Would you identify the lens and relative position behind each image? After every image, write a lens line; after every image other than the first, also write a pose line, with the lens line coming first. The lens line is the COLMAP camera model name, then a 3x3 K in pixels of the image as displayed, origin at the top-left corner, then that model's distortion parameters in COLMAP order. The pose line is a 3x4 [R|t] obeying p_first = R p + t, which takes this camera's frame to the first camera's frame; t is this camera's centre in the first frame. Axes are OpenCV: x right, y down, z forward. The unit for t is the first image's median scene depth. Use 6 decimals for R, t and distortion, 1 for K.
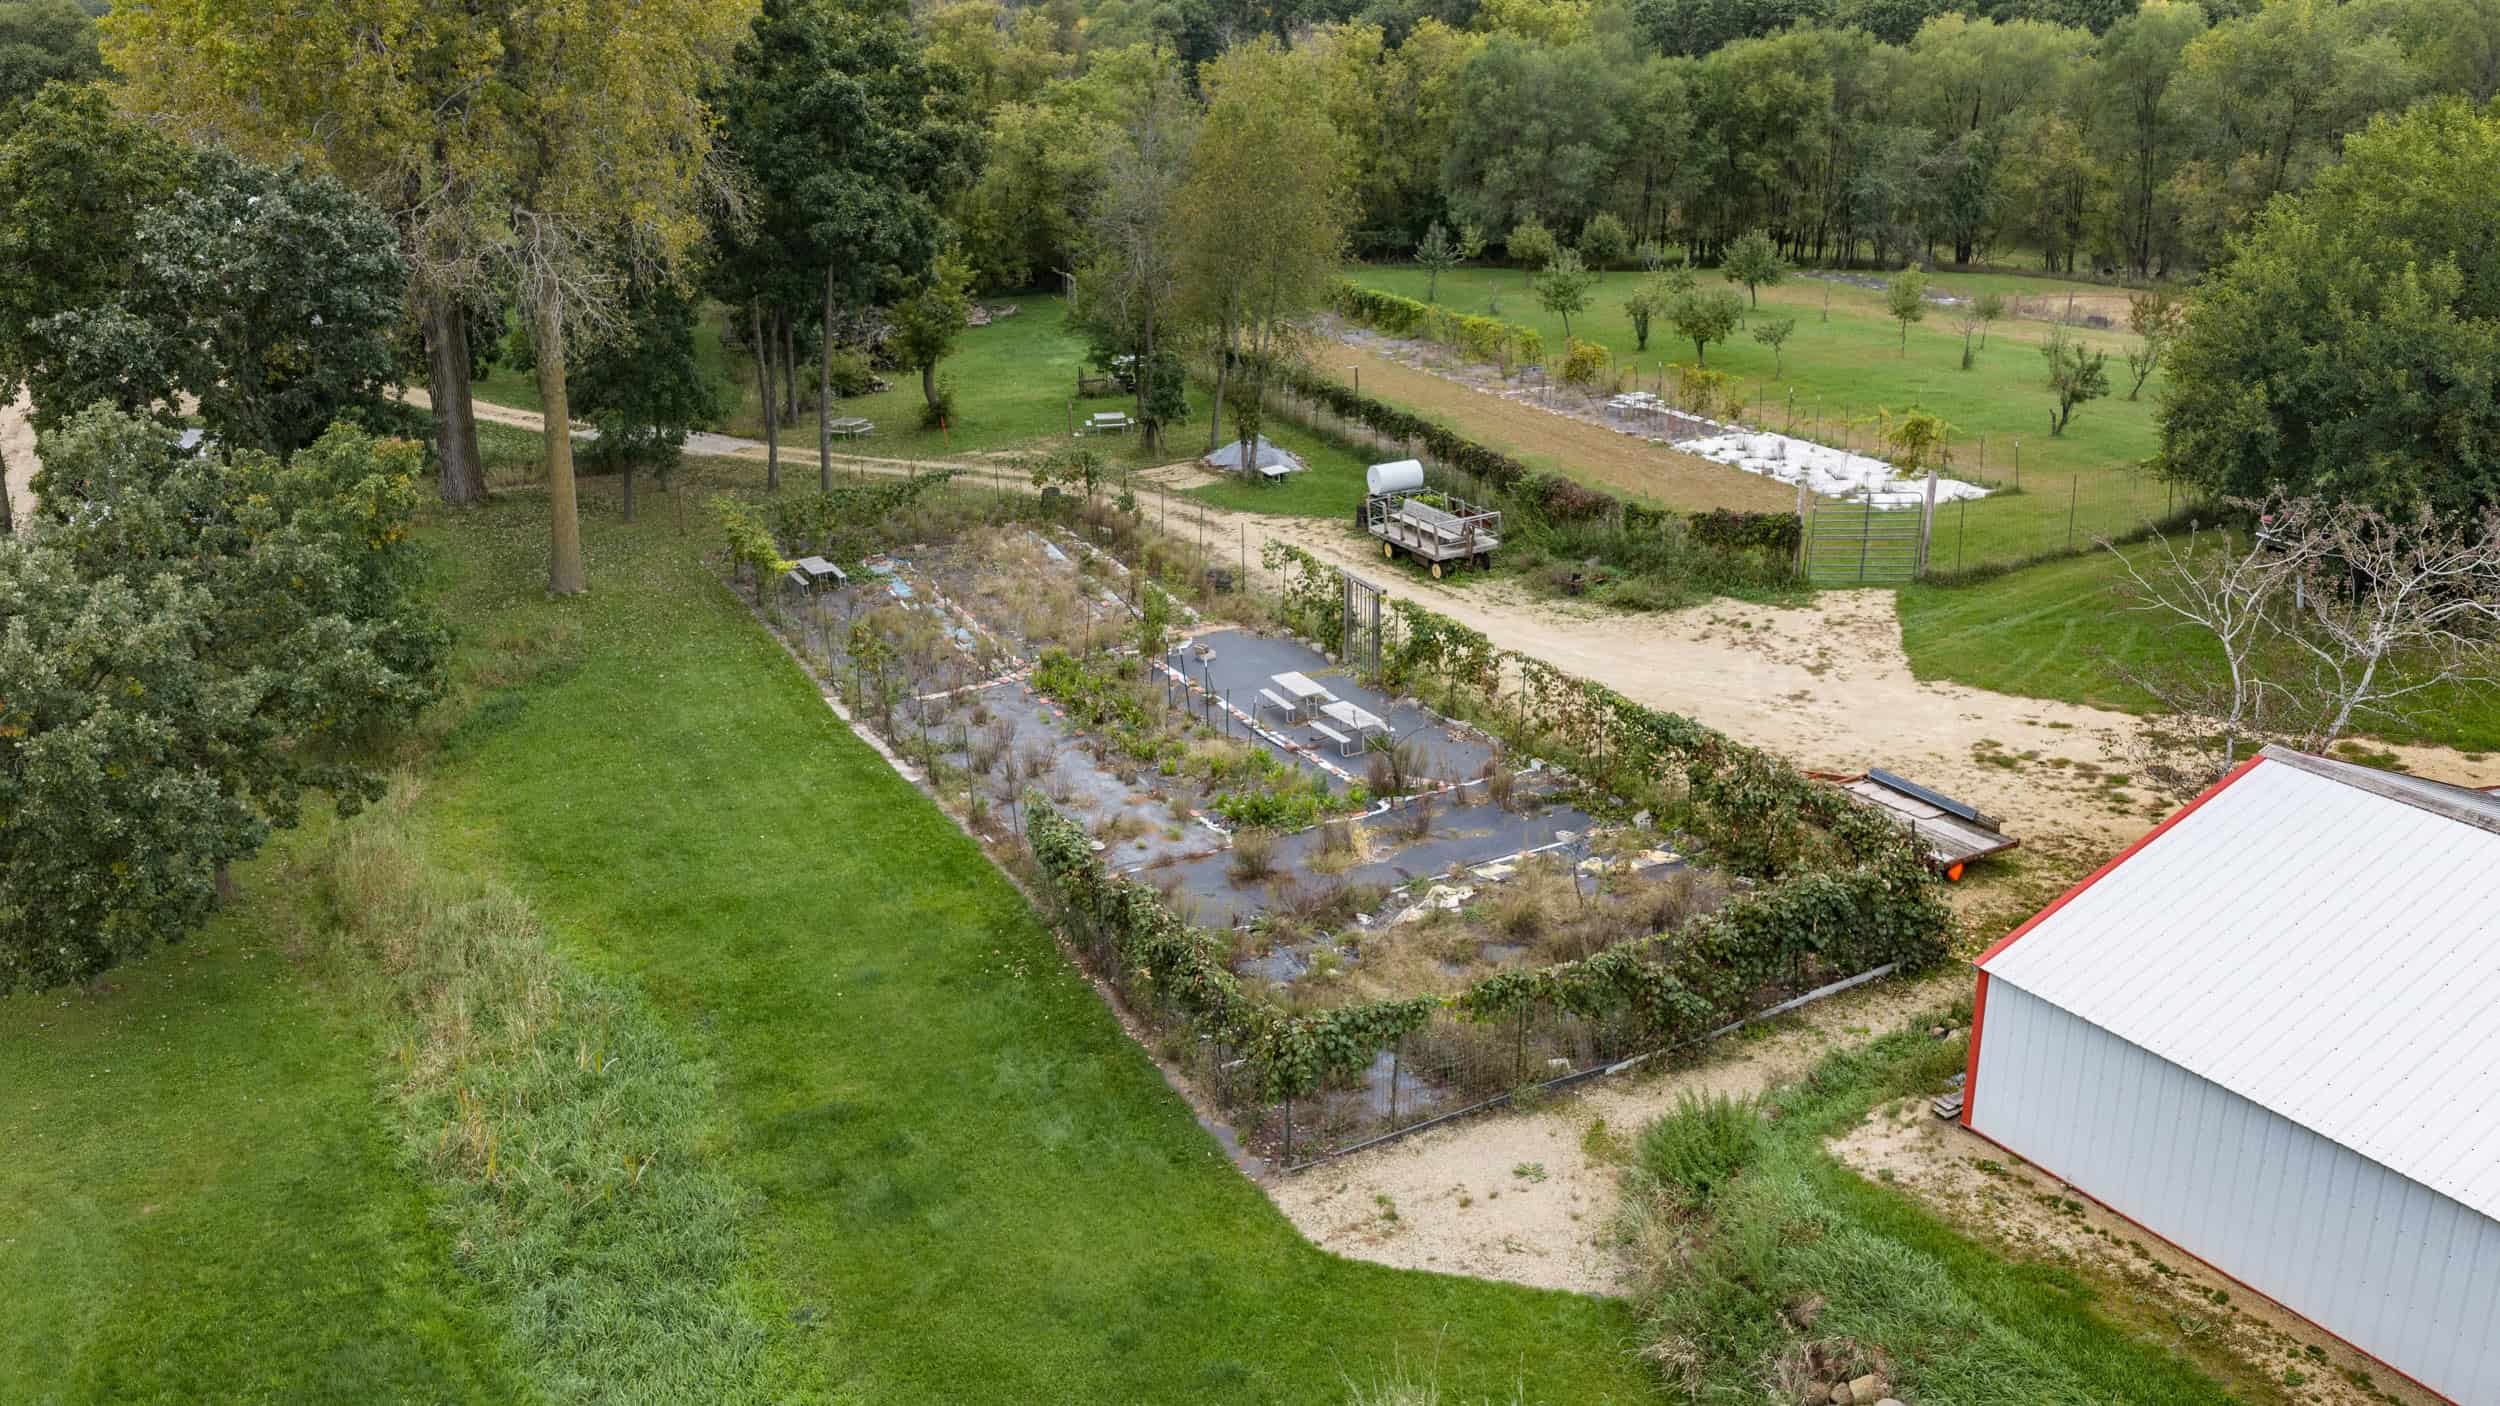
lens RADIAL K [[2091.4, 0, 1250.0], [0, 2091.4, 703.0], [0, 0, 1]] dist [0.036443, -0.054991]
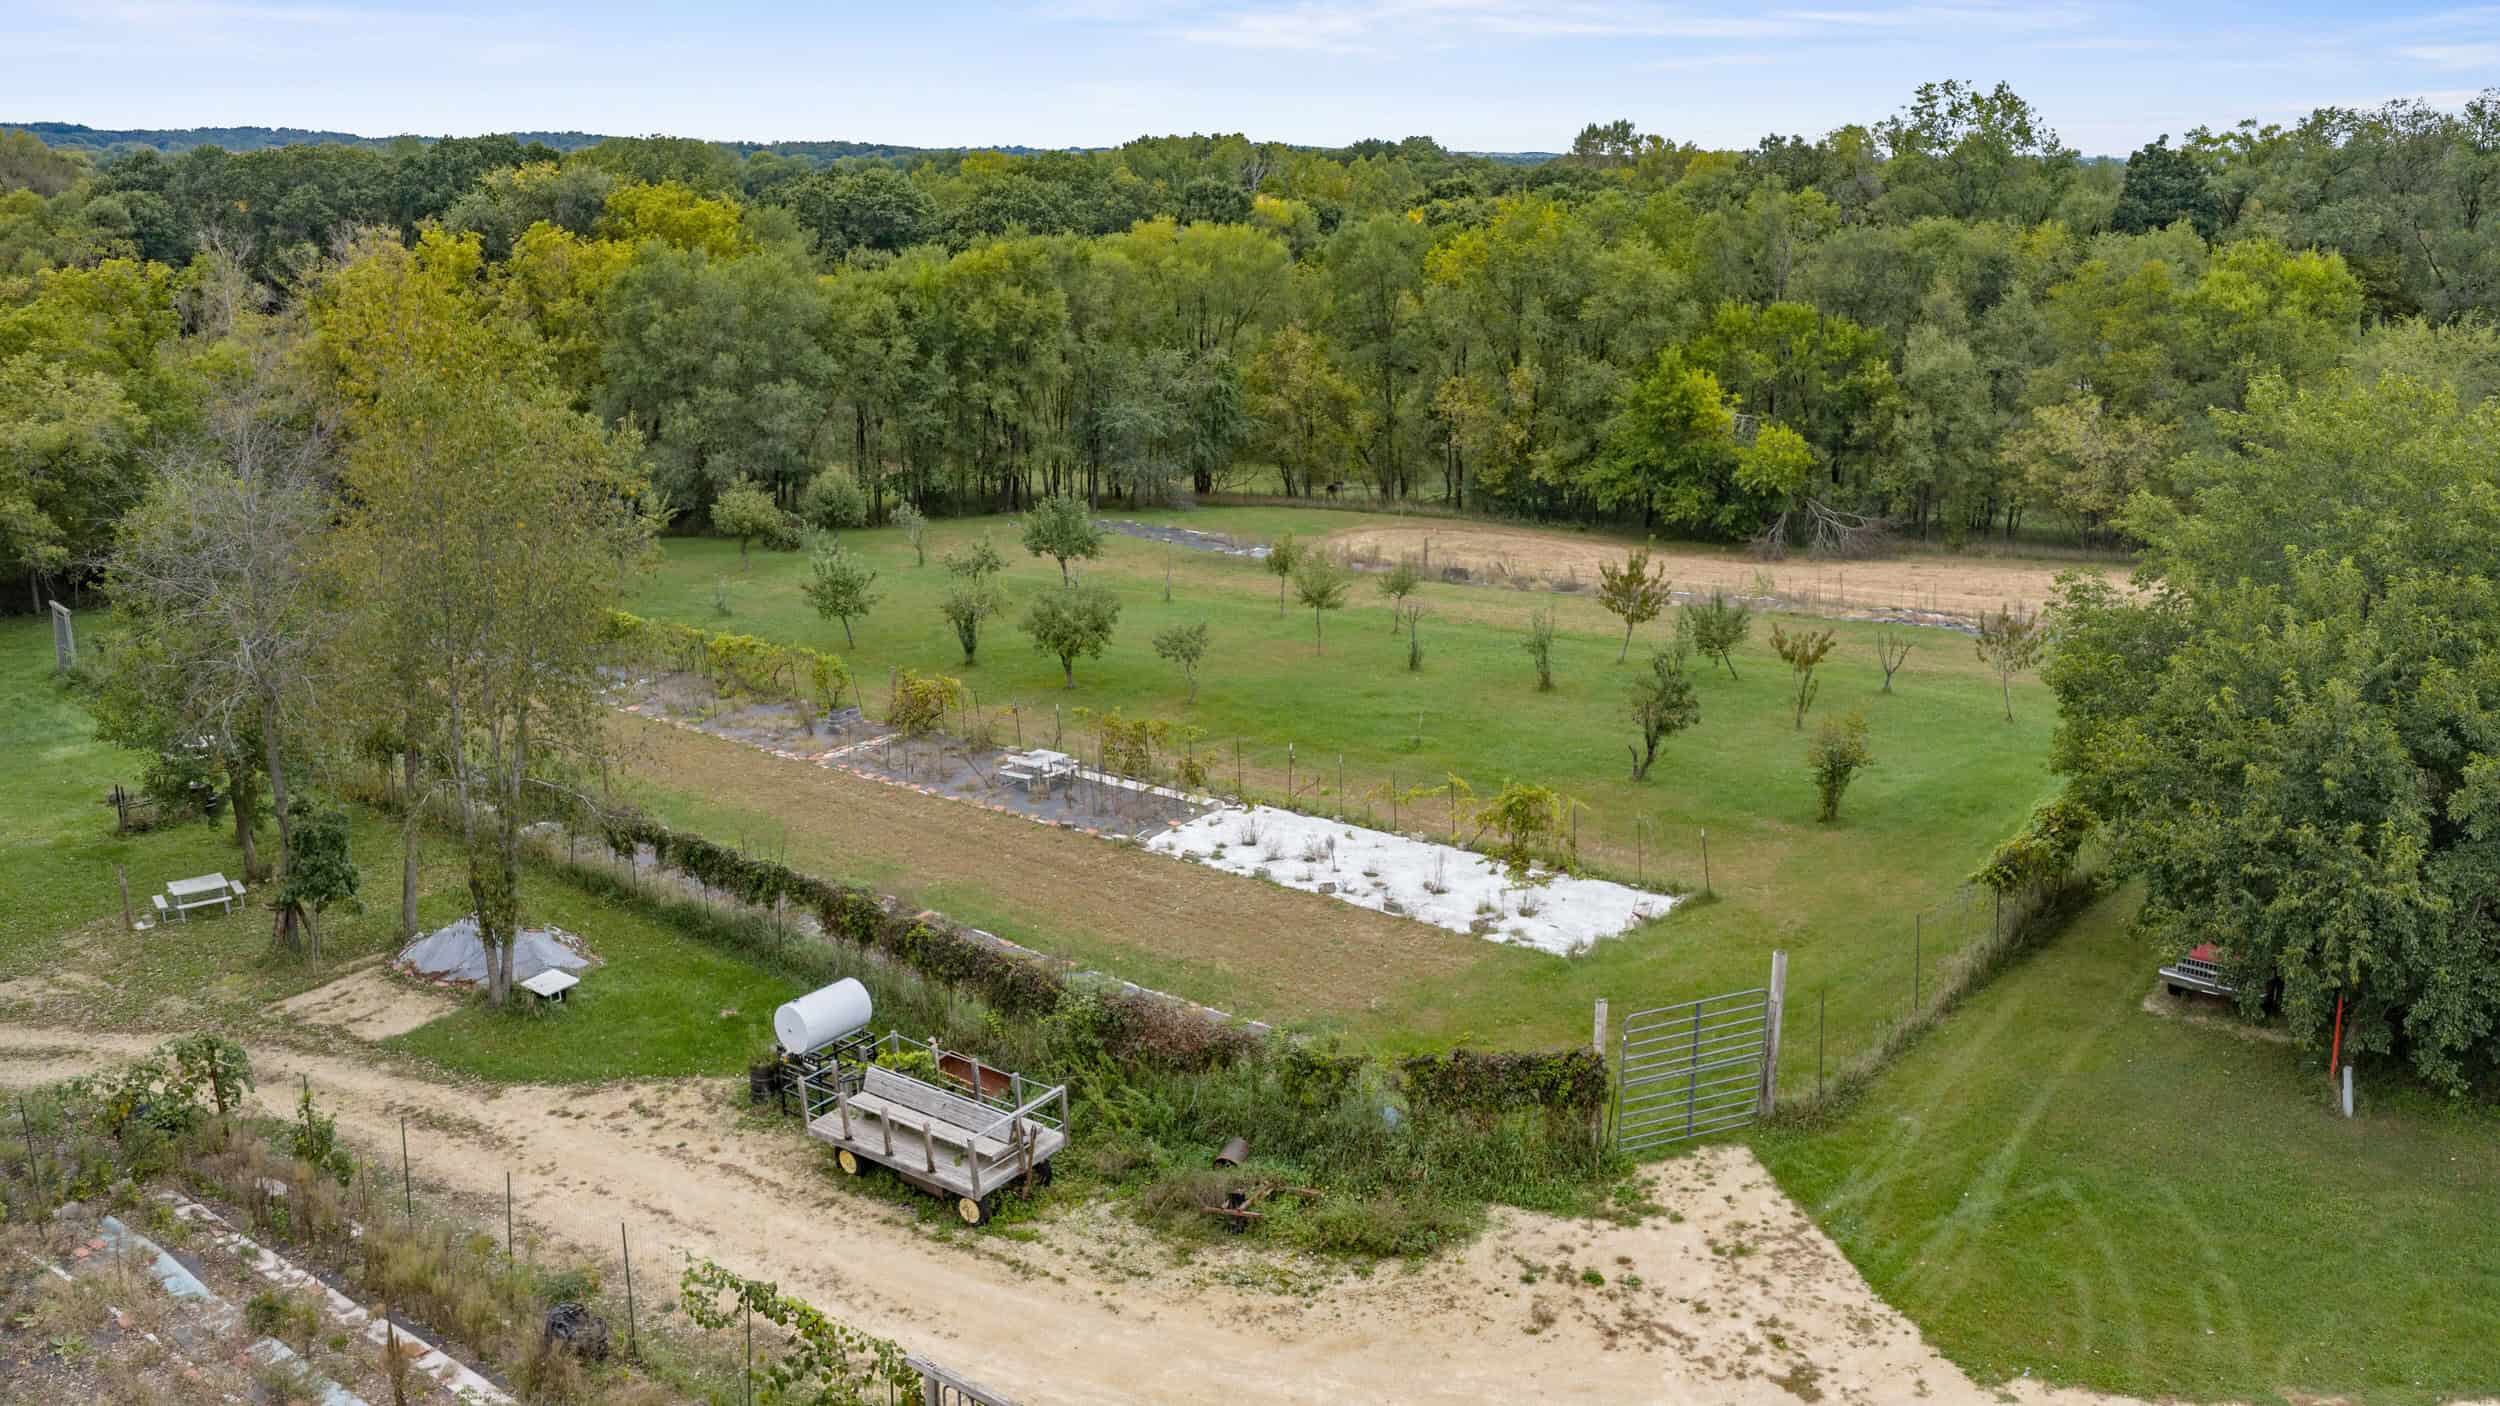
lens RADIAL K [[2091.4, 0, 1250.0], [0, 2091.4, 703.0], [0, 0, 1]] dist [0.036443, -0.054991]
pose [[0.895005, -0.104110, 0.433735, -0.057788], [0.140056, 0.988795, -0.051661, -0.124917], [-0.423497, 0.106984, 0.899558, 0.354957]]
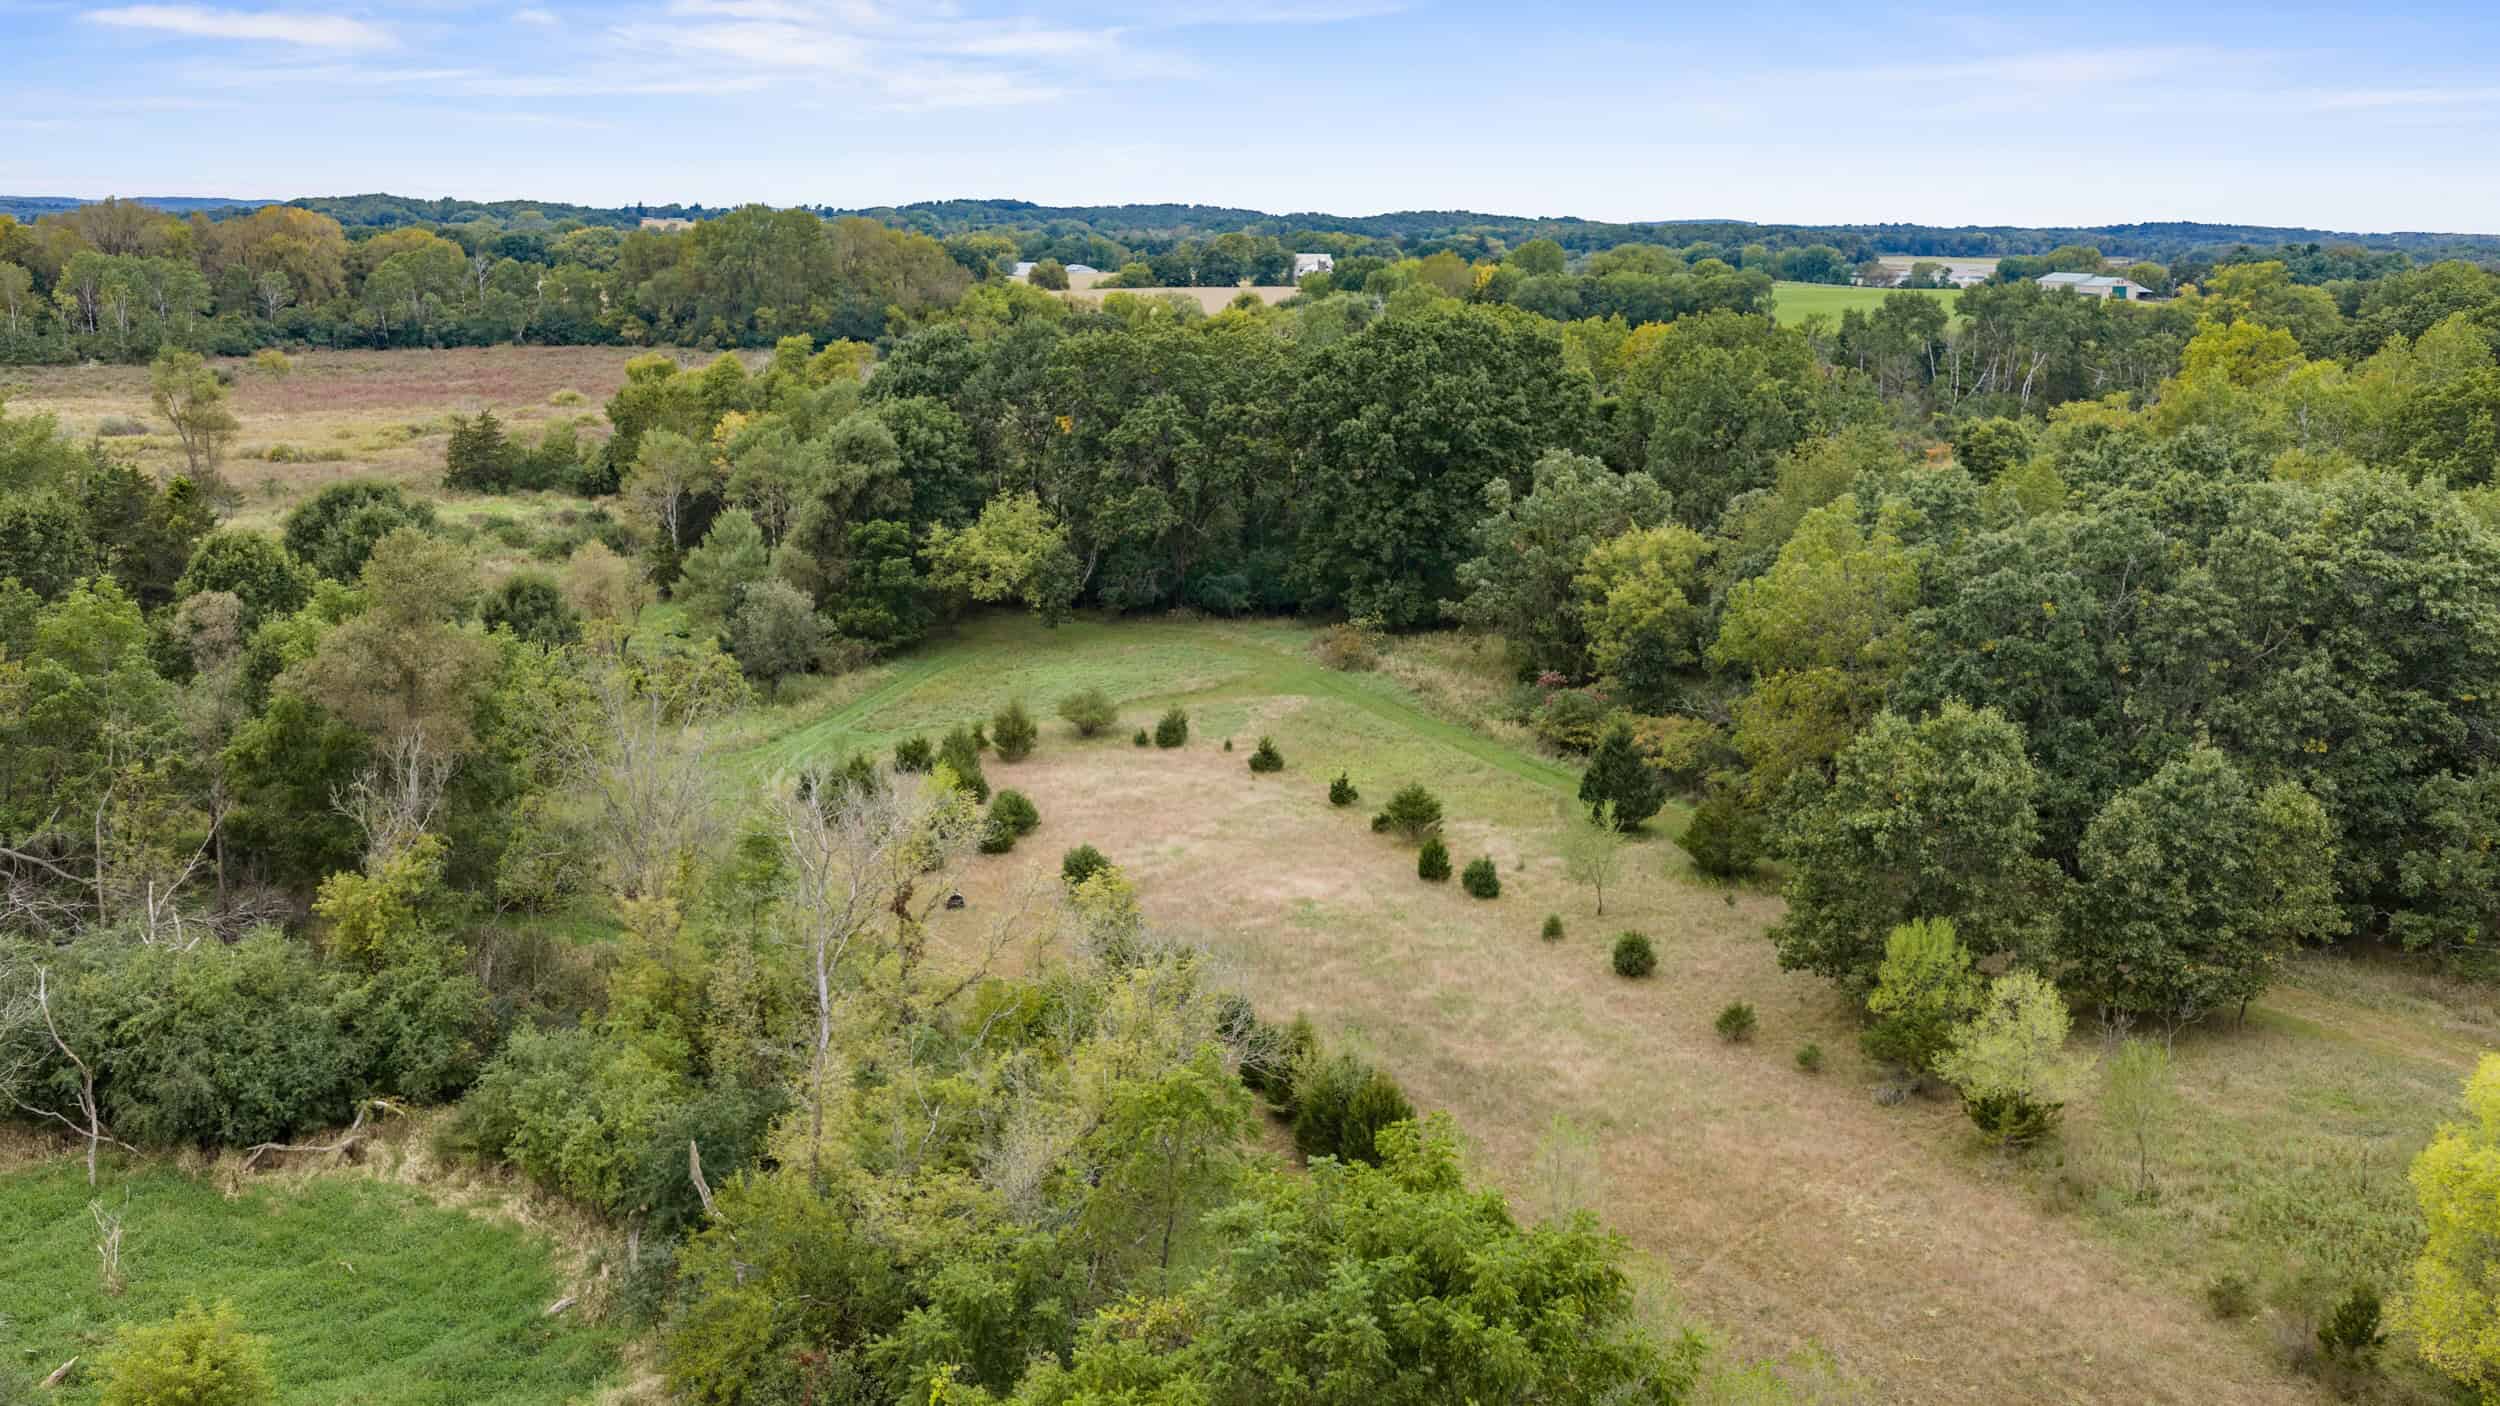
lens RADIAL K [[2091.4, 0, 1250.0], [0, 2091.4, 703.0], [0, 0, 1]] dist [0.036443, -0.054991]
pose [[0.997552, 0.004688, 0.069767, 0.063117], [0.003159, 0.993711, -0.111931, -0.716243], [-0.069853, 0.111878, 0.991264, 1.735213]]
